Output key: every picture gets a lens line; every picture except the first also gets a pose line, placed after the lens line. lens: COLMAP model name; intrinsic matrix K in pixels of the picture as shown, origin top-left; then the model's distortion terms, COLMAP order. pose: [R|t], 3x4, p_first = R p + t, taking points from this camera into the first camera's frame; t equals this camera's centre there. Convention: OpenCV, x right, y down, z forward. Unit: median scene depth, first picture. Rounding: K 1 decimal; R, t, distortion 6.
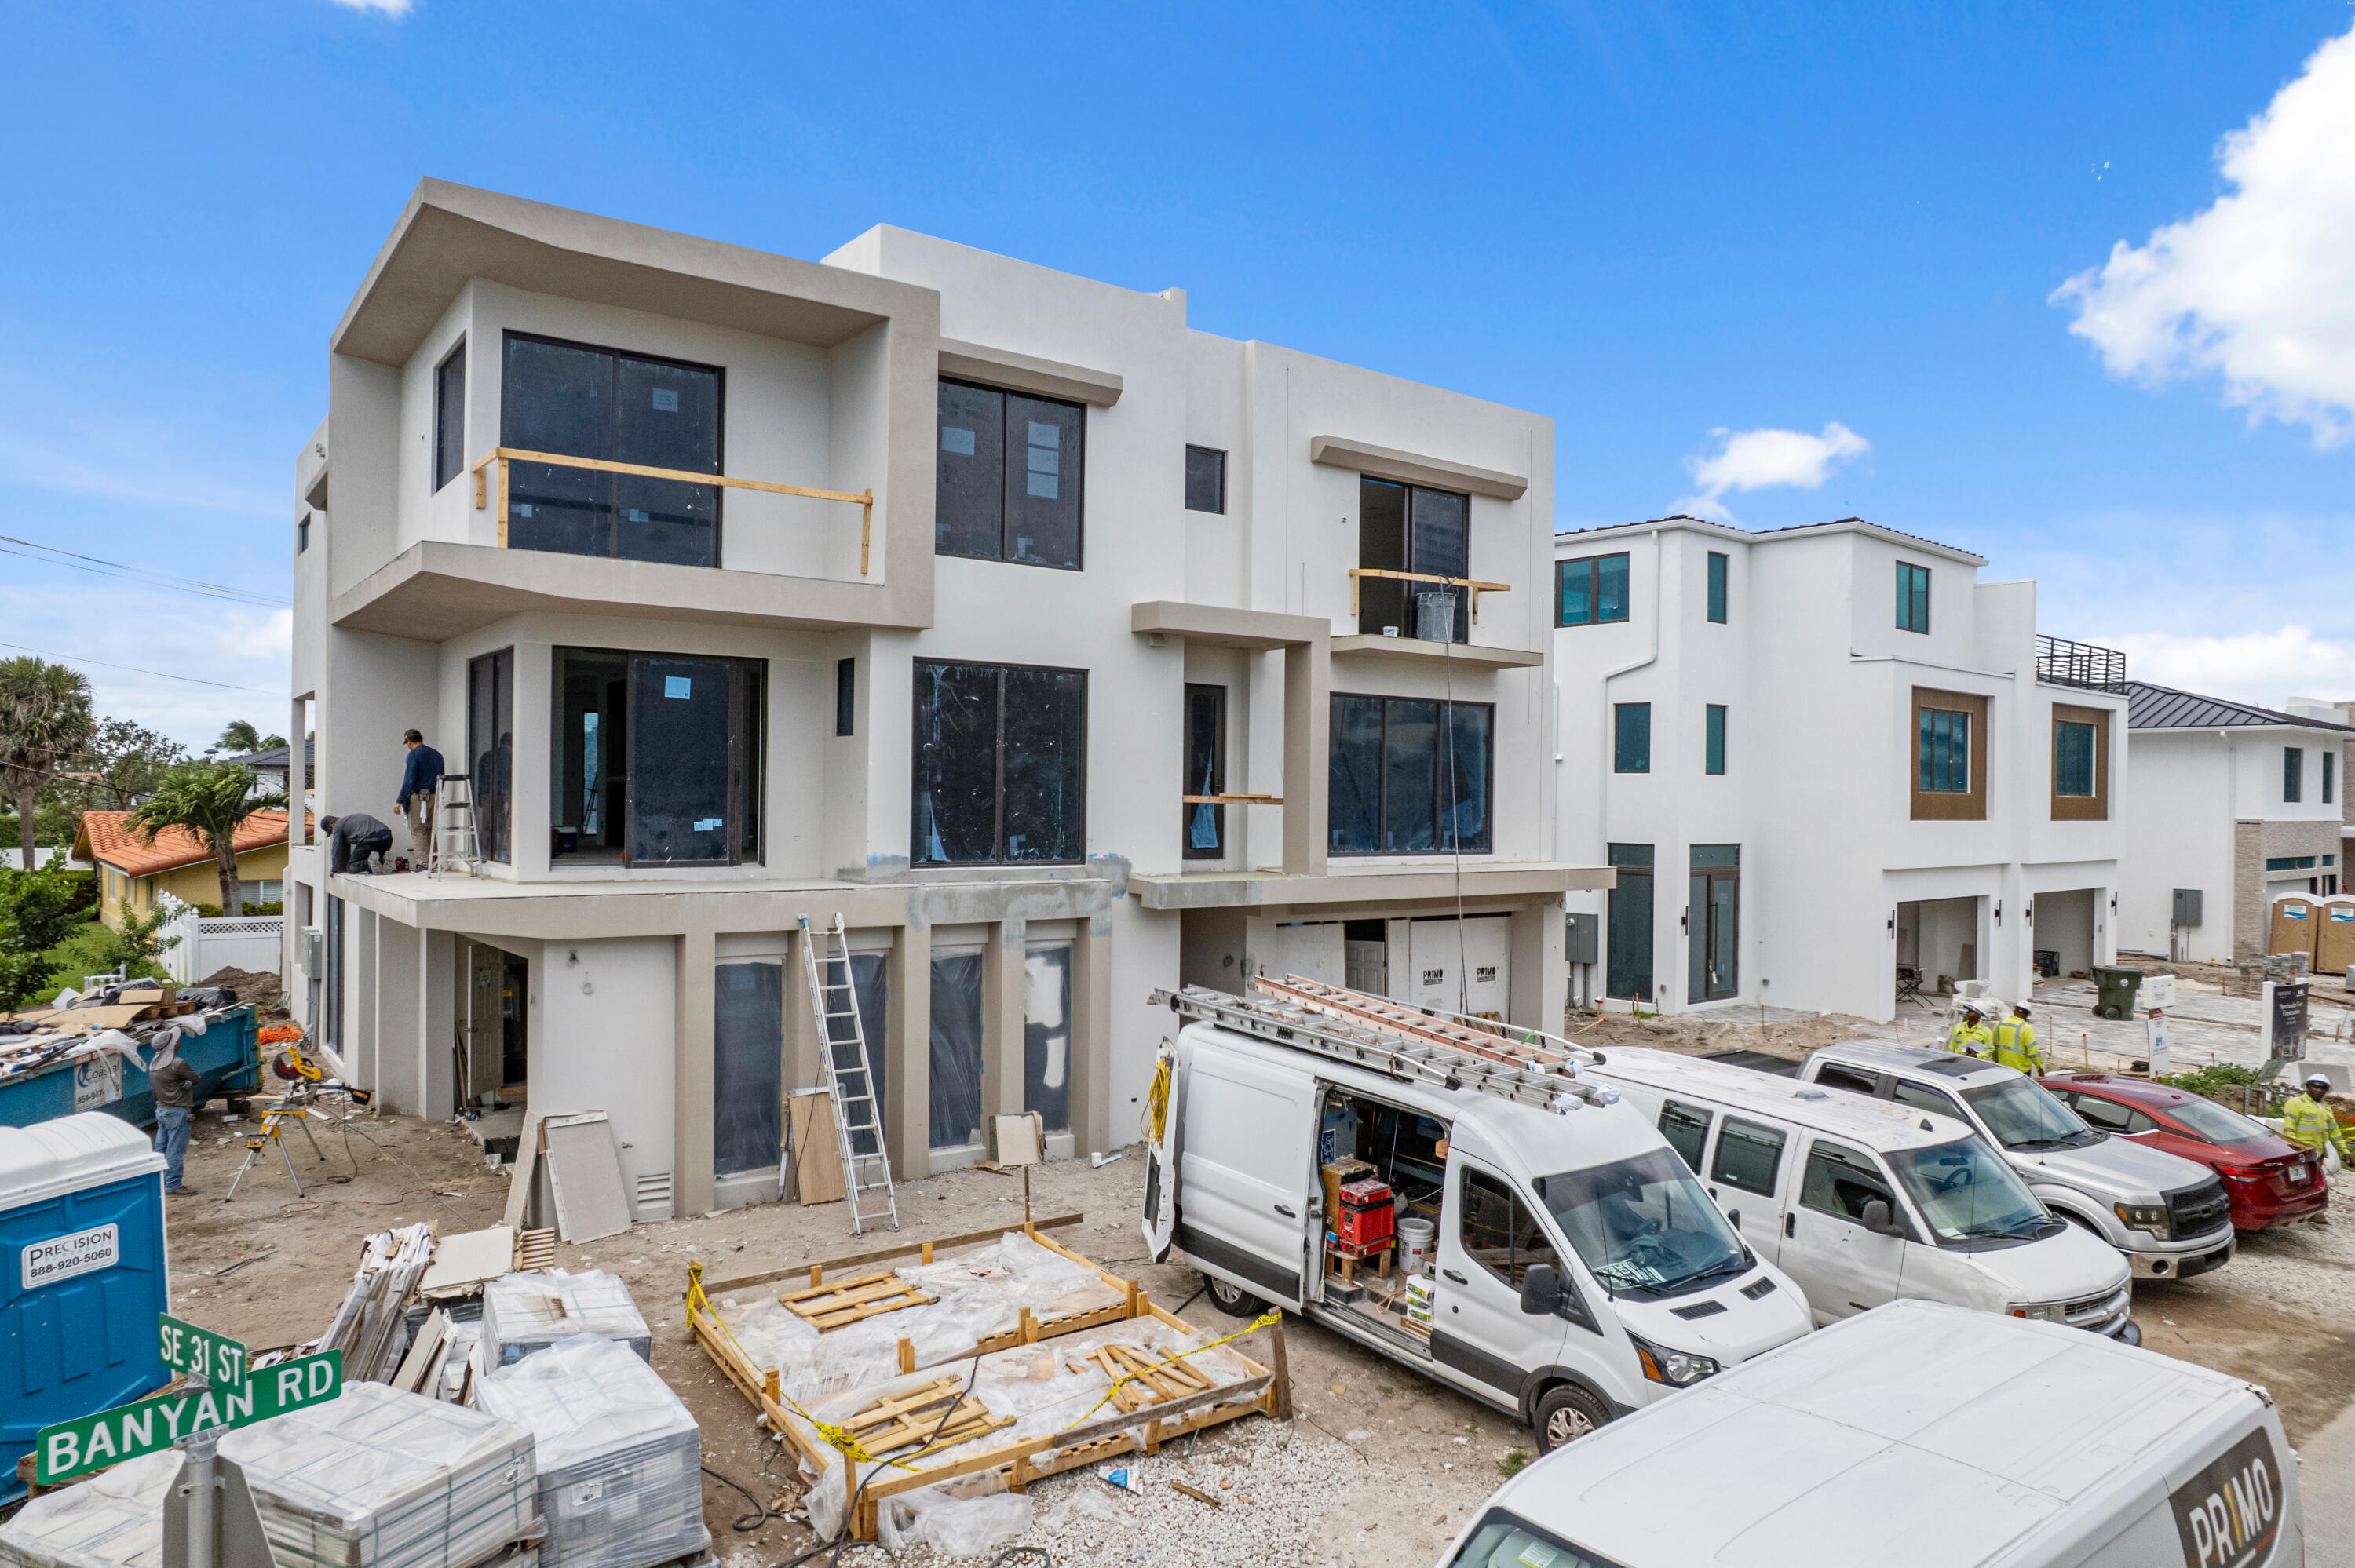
lens RADIAL K [[1496.3, 0, 1183.9], [0, 1496.3, 782.9], [0, 0, 1]] dist [-0.003268, -0.000546]
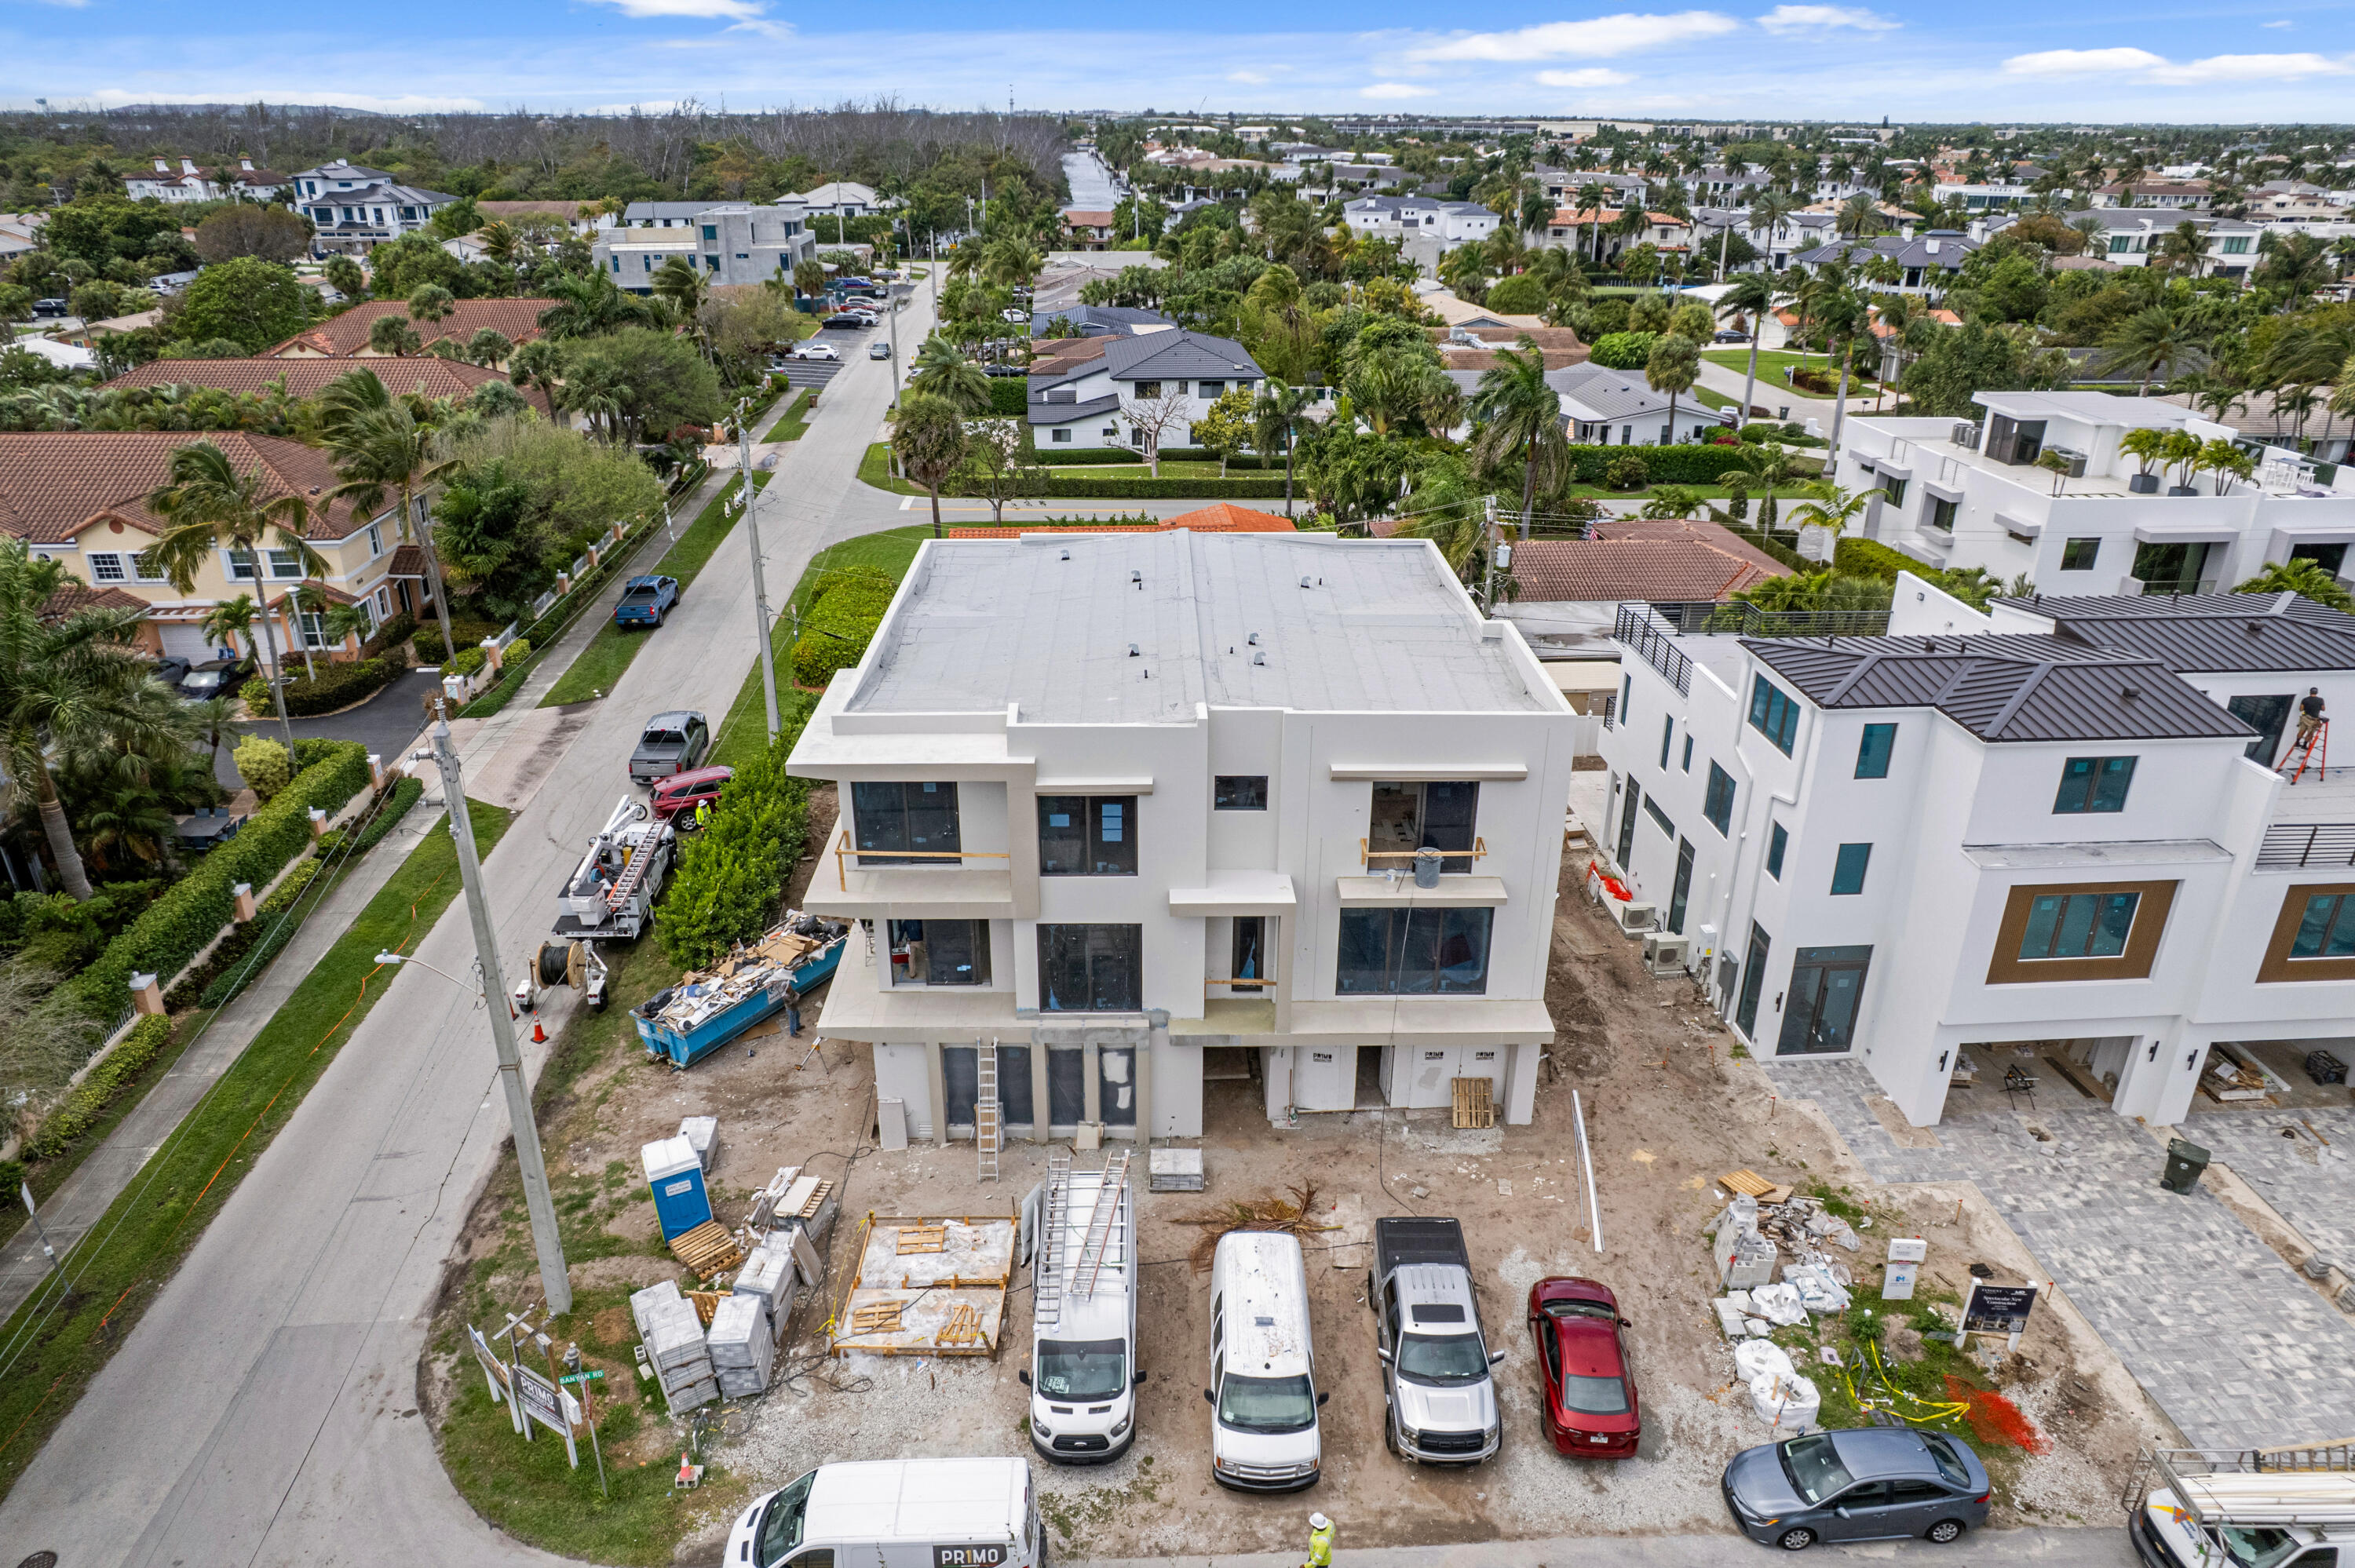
lens RADIAL K [[1496.3, 0, 1175.1], [0, 1496.3, 778.2], [0, 0, 1]] dist [-0.003268, -0.000546]
pose [[0.821404, 0.228551, -0.522552, 0.959424], [-0.008847, 0.921195, 0.389000, -1.027313], [0.570279, -0.314903, 0.758695, -0.358078]]
